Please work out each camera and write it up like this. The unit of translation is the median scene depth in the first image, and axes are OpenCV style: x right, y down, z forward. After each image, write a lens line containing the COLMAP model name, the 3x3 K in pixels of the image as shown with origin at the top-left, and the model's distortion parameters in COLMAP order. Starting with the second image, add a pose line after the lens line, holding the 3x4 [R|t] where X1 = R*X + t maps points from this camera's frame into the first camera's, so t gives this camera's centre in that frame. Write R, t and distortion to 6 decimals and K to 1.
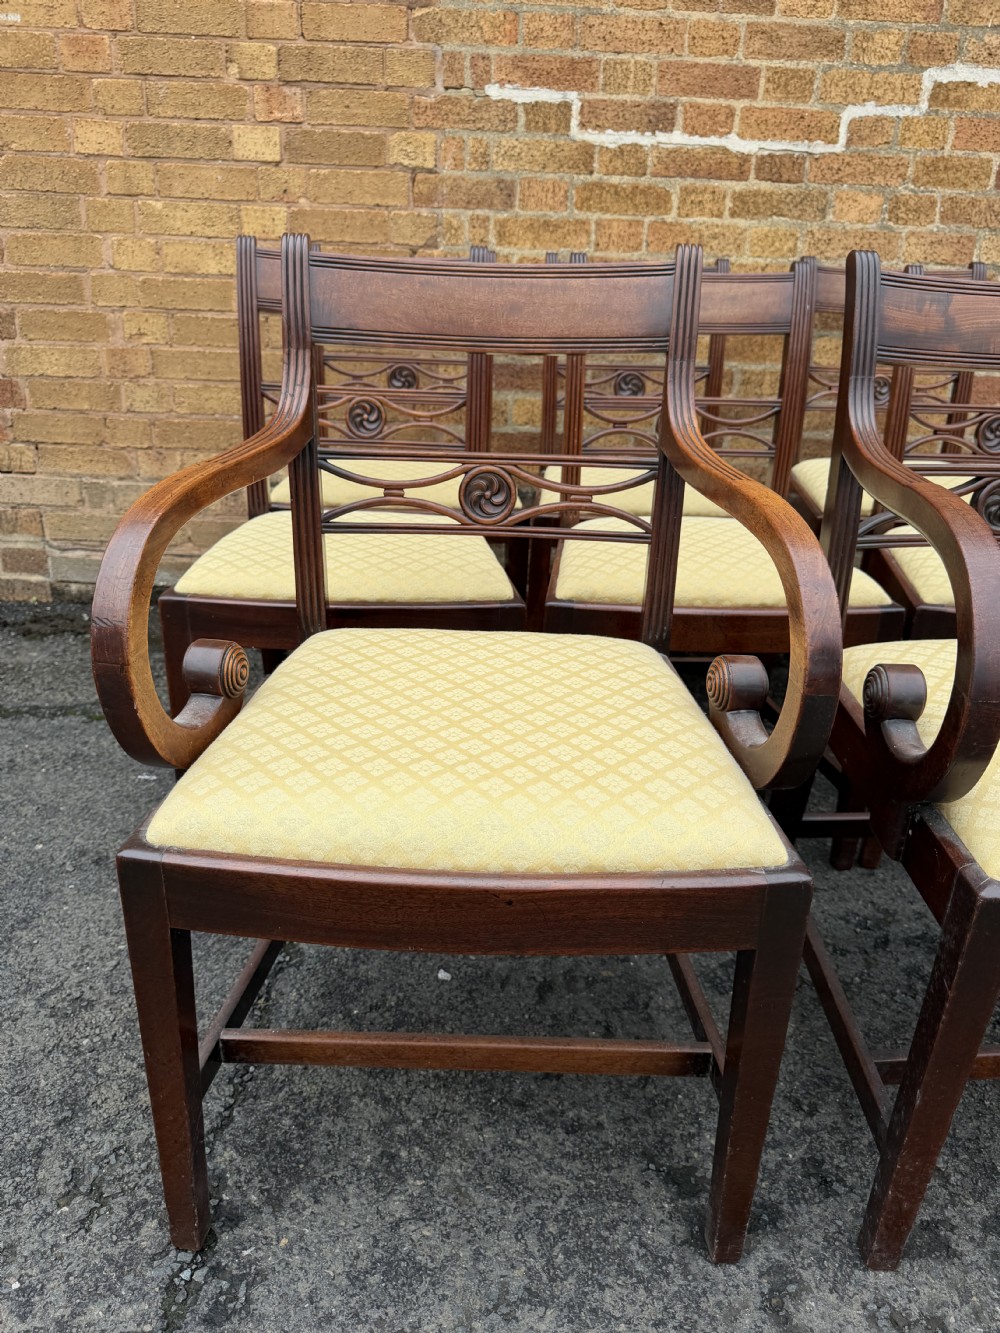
lens RADIAL K [[923.3, 0, 500.0], [0, 923.3, 666.5], [0, 0, 1]] dist [-0.005599, -0.004157]
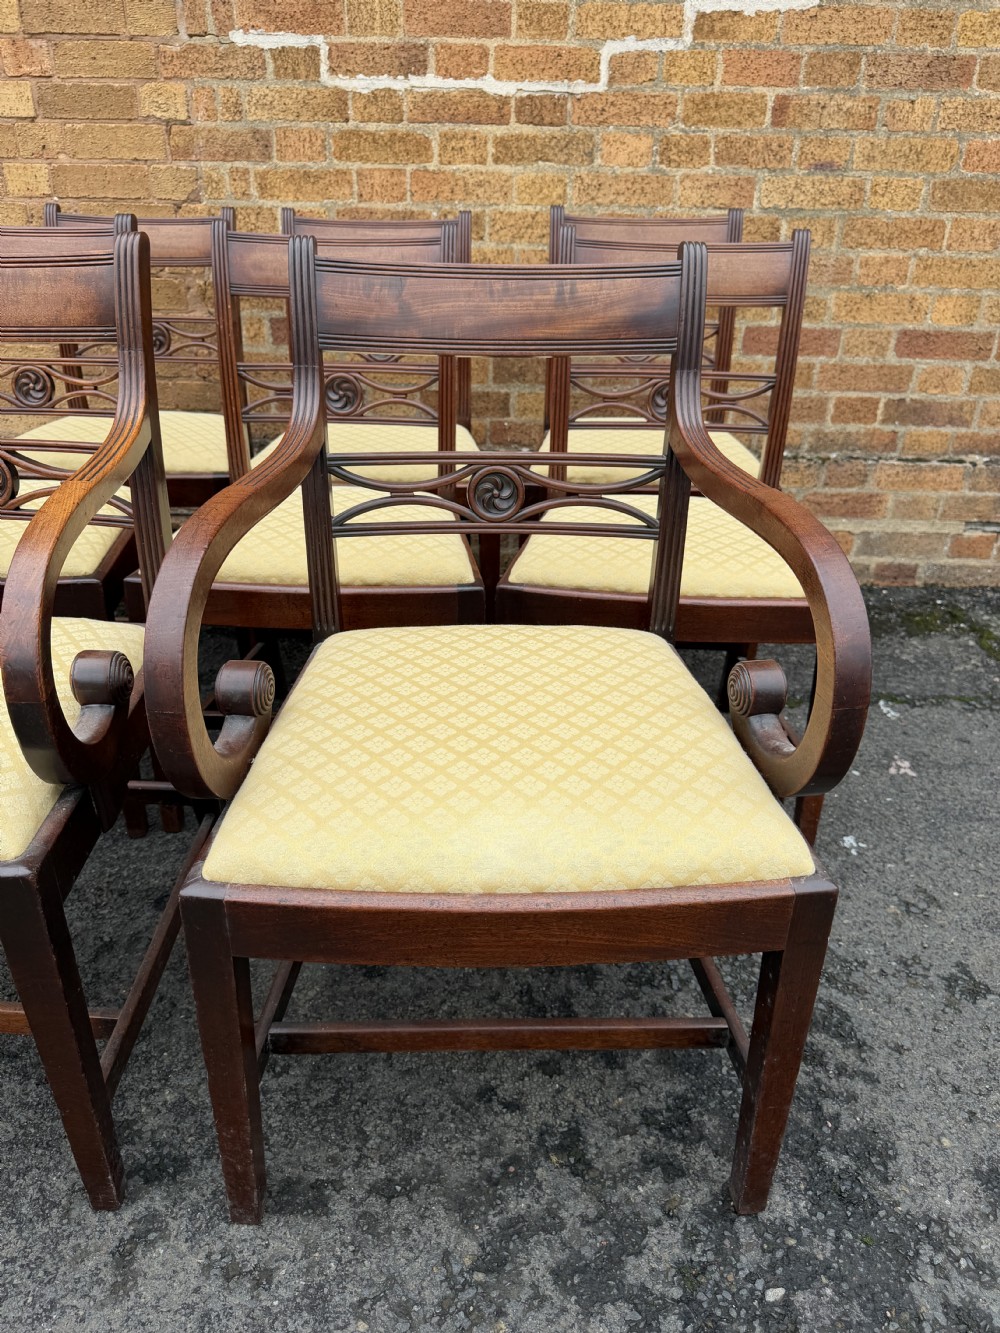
lens RADIAL K [[923.3, 0, 500.0], [0, 923.3, 666.5], [0, 0, 1]] dist [-0.005599, -0.004157]
pose [[0.998385, 0.010013, -0.055918, 0.325336], [-0.006009, 0.997436, 0.071318, -0.029800], [0.056489, -0.070867, 0.995885, -0.002862]]
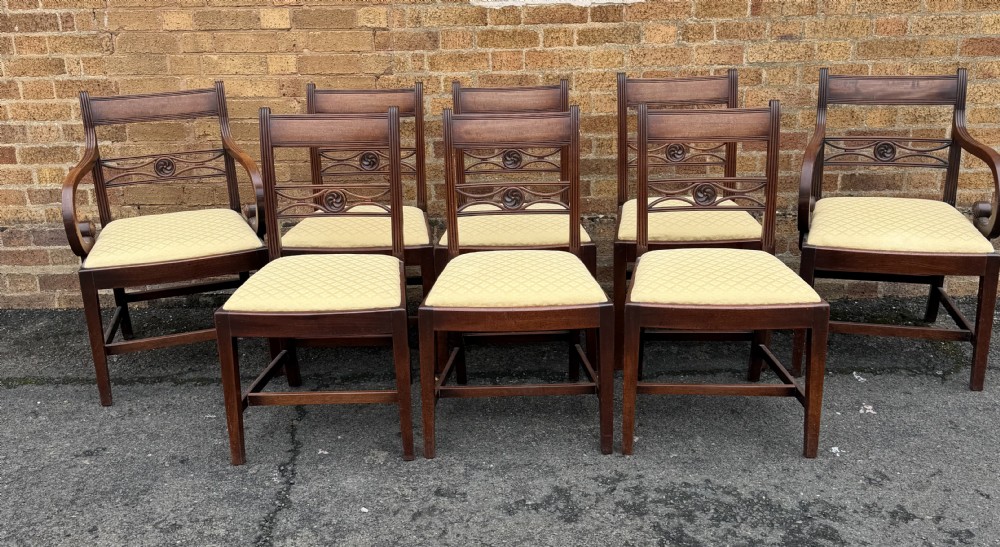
lens RADIAL K [[911.8, 0, 503.5], [0, 911.8, 255.3], [0, 0, 1]] dist [0.136492, -0.282756]
pose [[0.997188, -0.040668, -0.062953, 0.214304], [0.035096, 0.995570, -0.087228, -0.005161], [0.066222, 0.084773, 0.994197, -0.531222]]
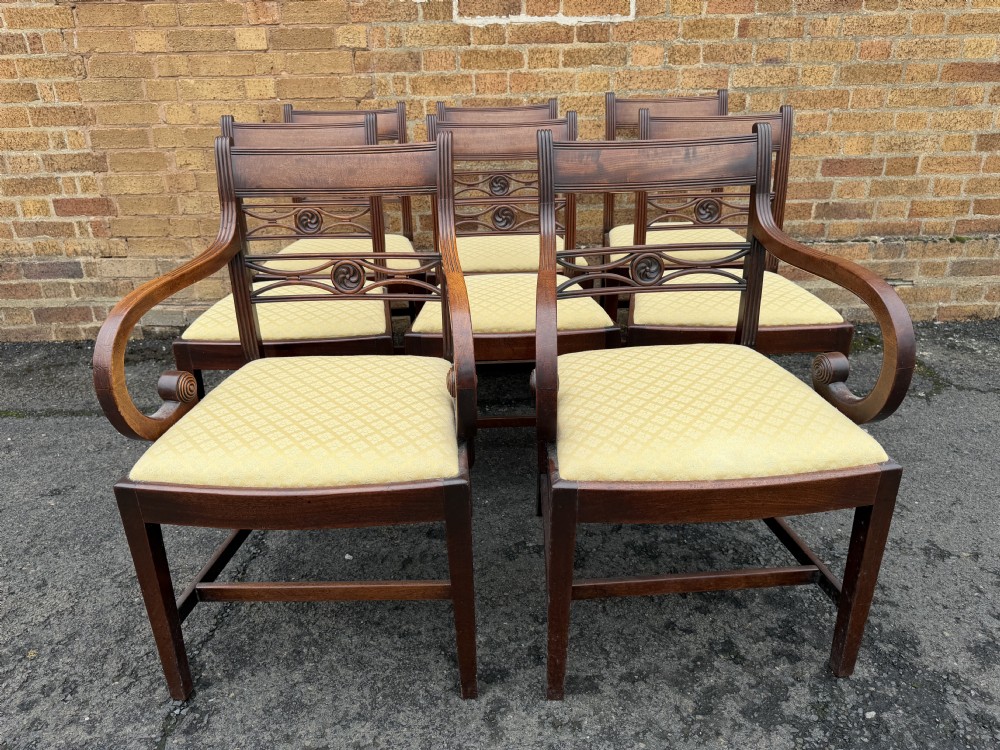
lens RADIAL K [[690.7, 0, 498.3], [0, 690.7, 370.7], [0, 0, 1]] dist [-0.002515, -0.005150]
pose [[0.998512, -0.045395, -0.030207, 0.159062], [0.045822, 0.998857, 0.013573, -0.007873], [0.029557, -0.014937, 0.999451, -0.153414]]
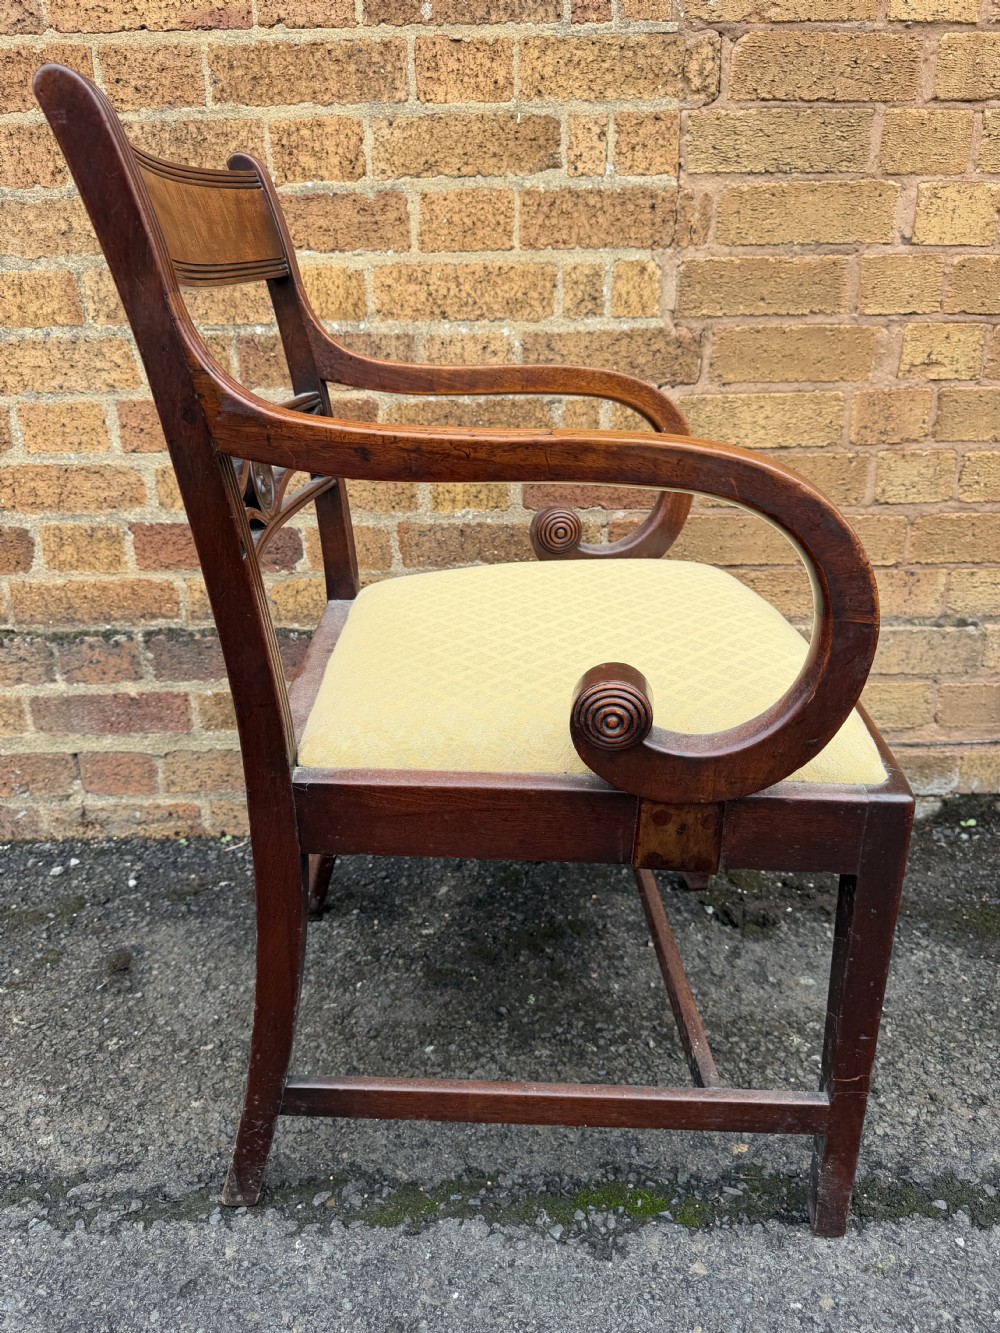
lens RADIAL K [[916.1, 0, 501.8], [0, 916.1, 669.5], [0, 0, 1]] dist [0.000811, -0.008142]
pose [[0.998631, -0.043747, -0.028666, -0.676741], [0.042739, 0.998477, -0.034897, -0.183642], [0.030149, 0.033624, 0.998980, 0.488895]]
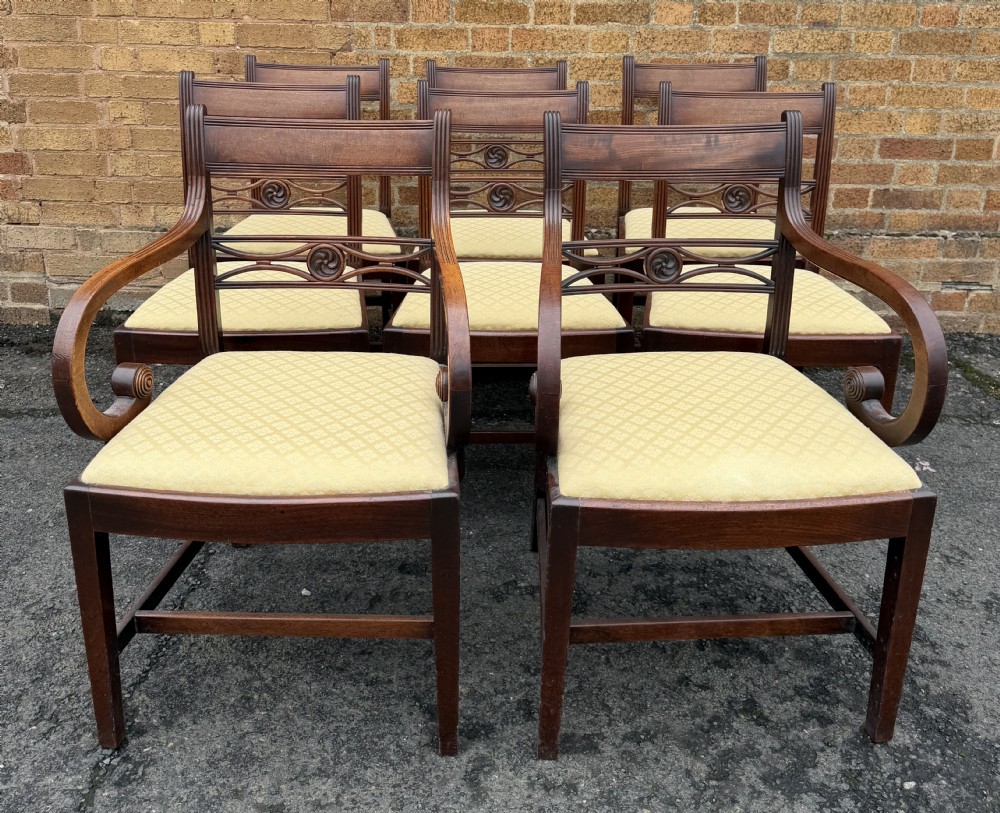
lens RADIAL K [[917.0, 0, 492.9], [0, 917.0, 298.8], [0, 0, 1]] dist [0.006543, -0.018114]
pose [[0.999779, -0.014580, -0.015164, 0.152042], [0.013391, 0.997035, -0.075770, -0.004573], [0.016223, 0.075550, 0.997010, -0.265961]]
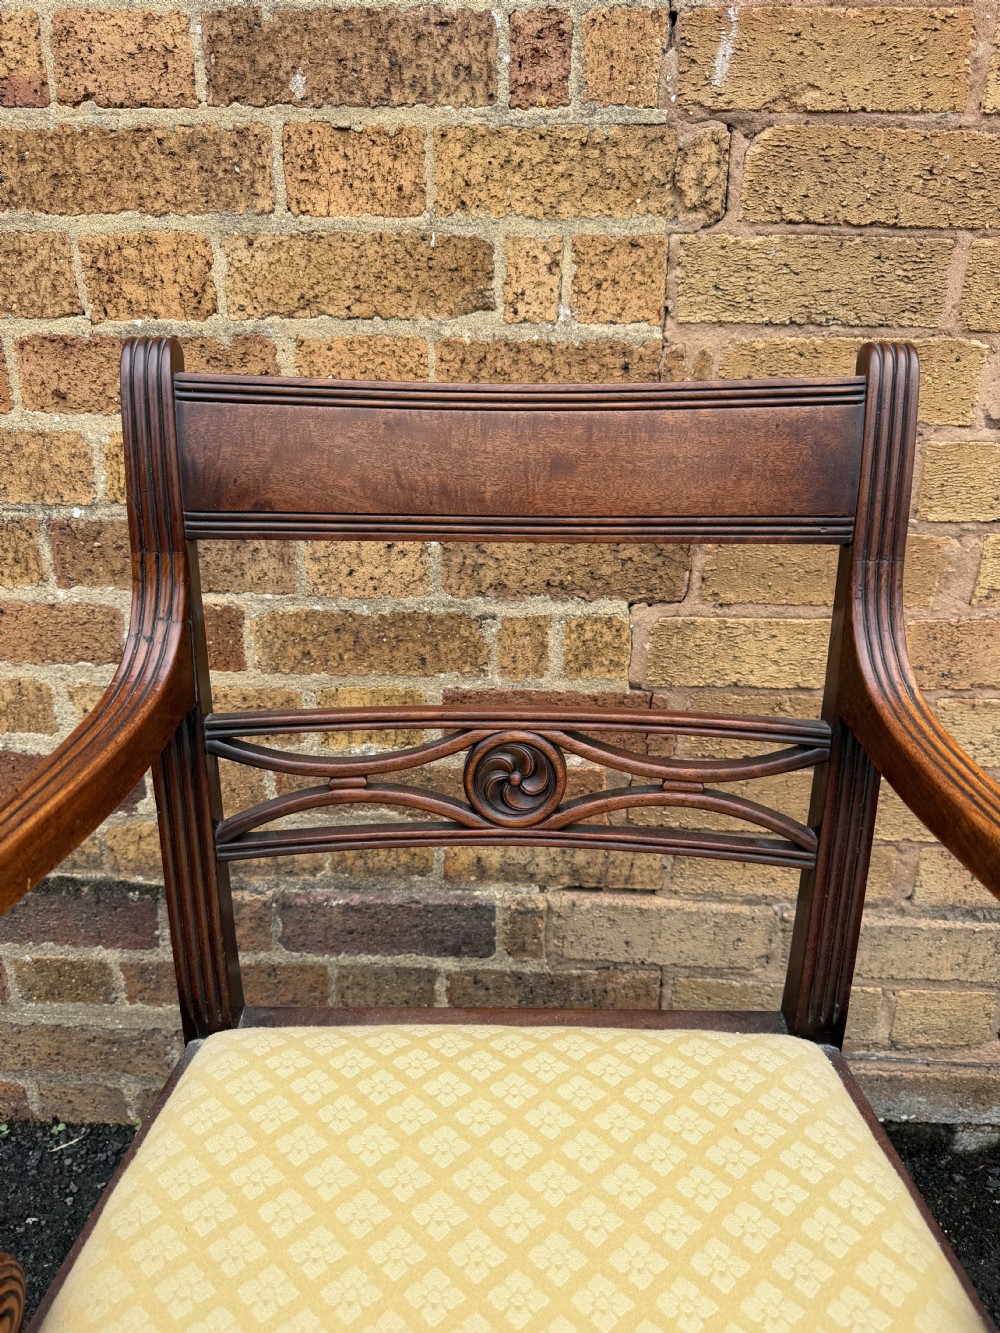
lens RADIAL K [[916.8, 0, 507.5], [0, 916.8, 664.9], [0, 0, 1]] dist [-0.001830, -0.004955]
pose [[0.997999, -0.001955, -0.063195, -0.615920], [-0.000164, 0.999439, -0.033506, -0.336941], [0.063225, 0.033449, 0.997439, 0.648101]]
